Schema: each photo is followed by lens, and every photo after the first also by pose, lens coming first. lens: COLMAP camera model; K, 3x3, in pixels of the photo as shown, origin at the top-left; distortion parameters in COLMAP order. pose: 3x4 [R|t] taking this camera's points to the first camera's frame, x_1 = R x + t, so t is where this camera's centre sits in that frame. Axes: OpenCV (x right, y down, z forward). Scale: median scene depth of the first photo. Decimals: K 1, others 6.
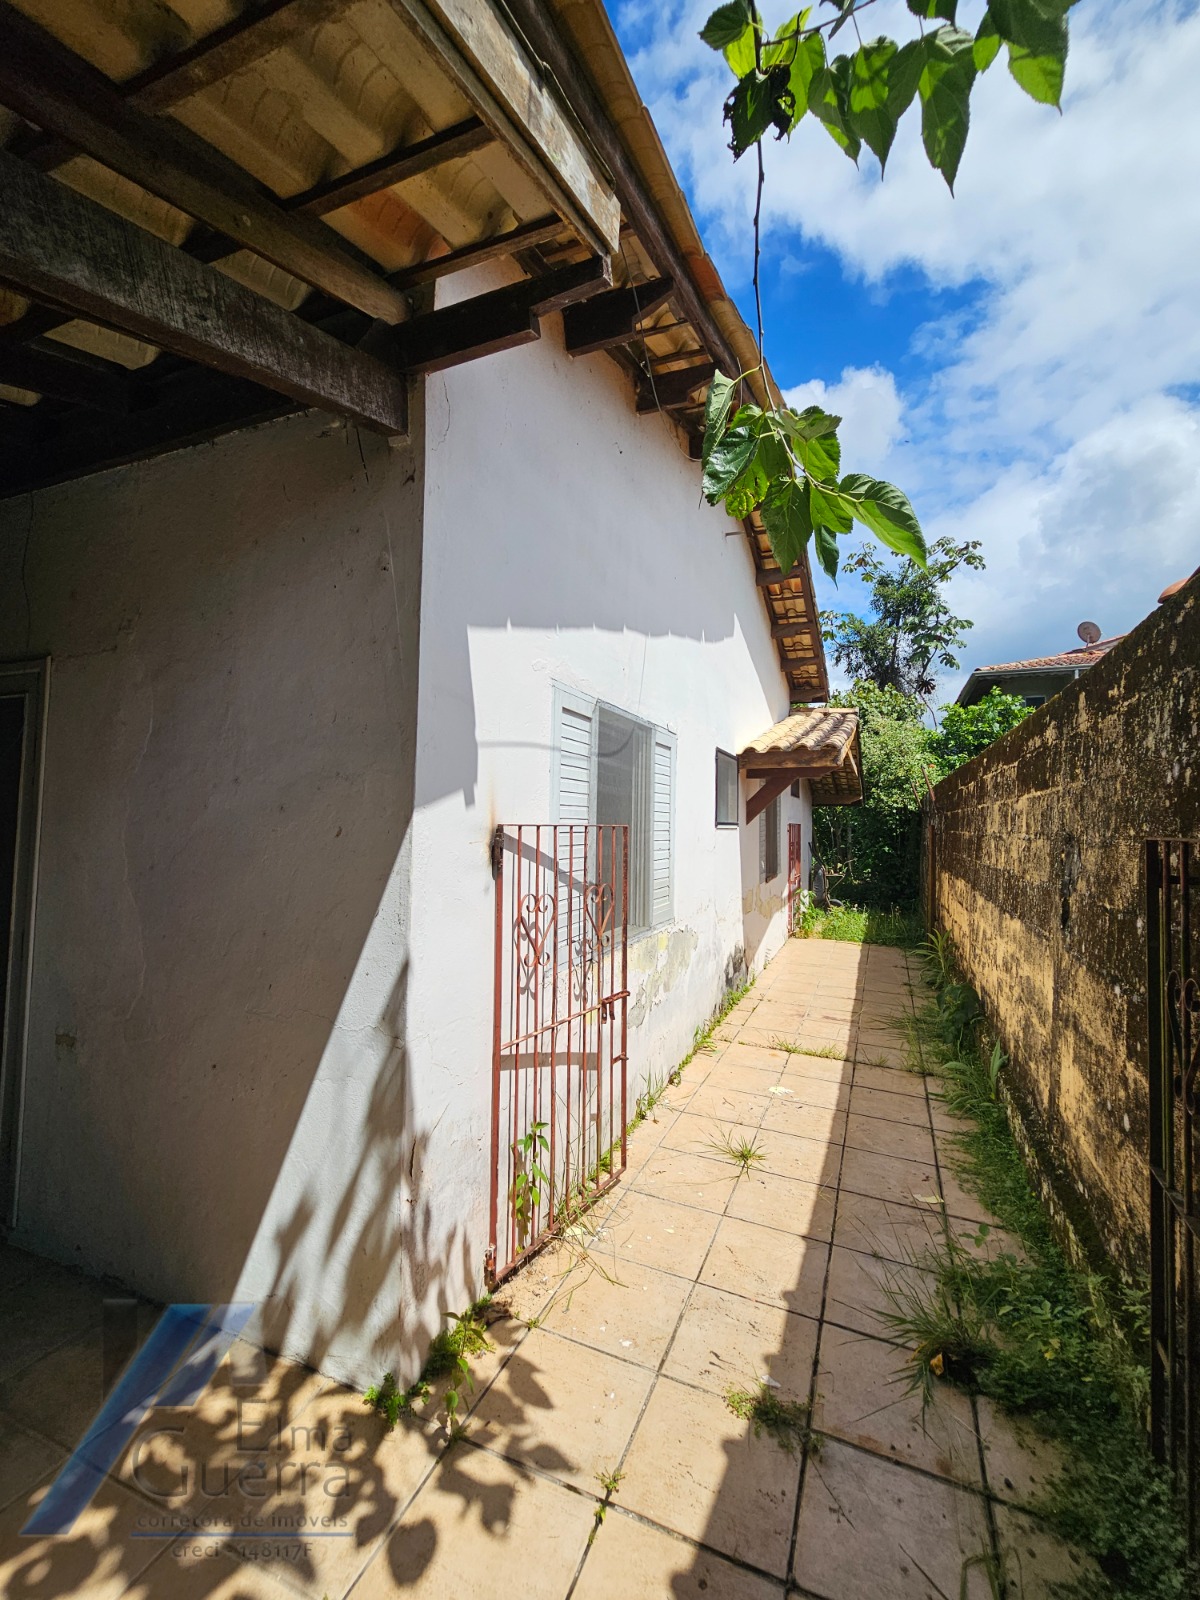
lens RADIAL K [[657.3, 0, 606.0], [0, 657.3, 802.2], [0, 0, 1]] dist [0.006963, -0.000160]
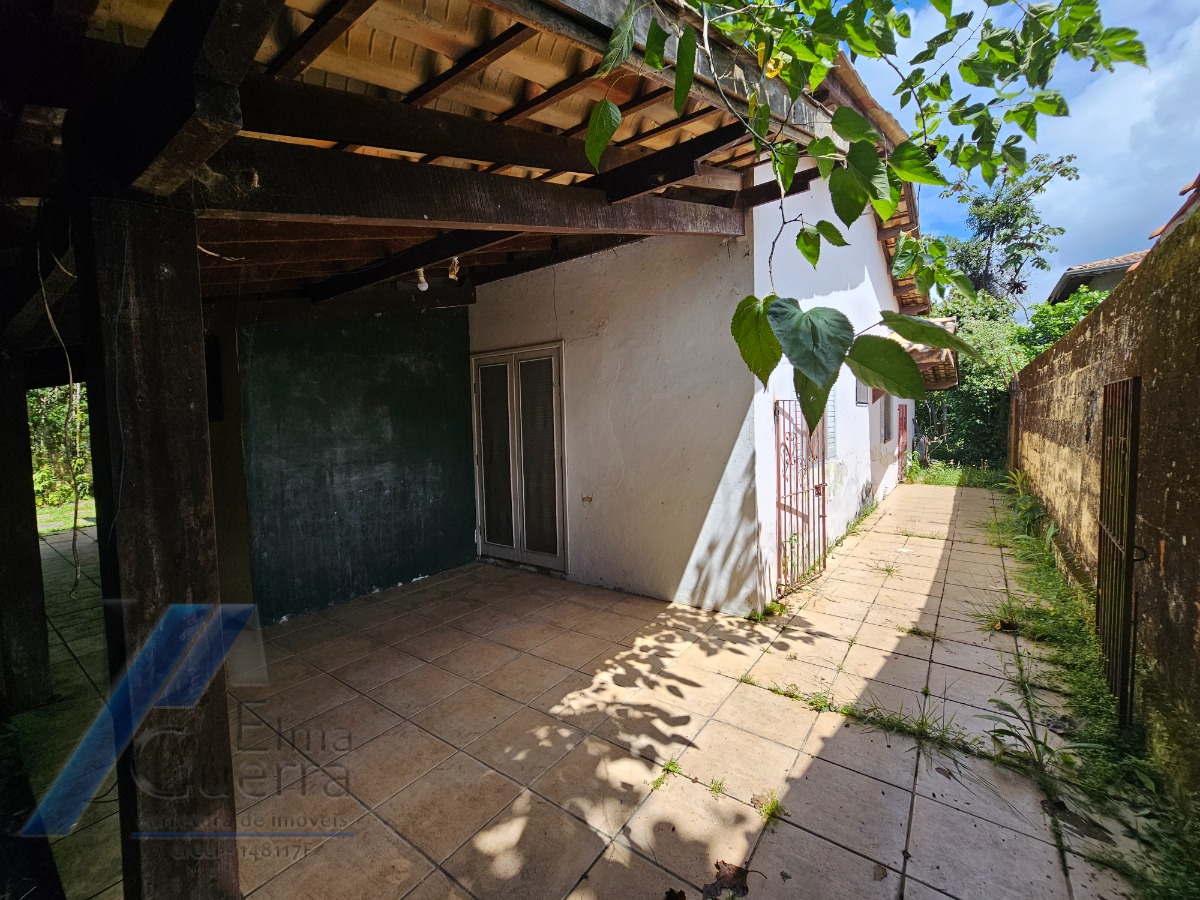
lens RADIAL K [[493.5, 0, 597.4], [0, 493.5, 451.1], [0, 0, 1]] dist [-0.001837, -0.000791]
pose [[0.966663, -0.028817, -0.254427, -0.134278], [0.052323, 0.994911, 0.086106, 0.012445], [0.250650, -0.096548, 0.963251, -0.323342]]
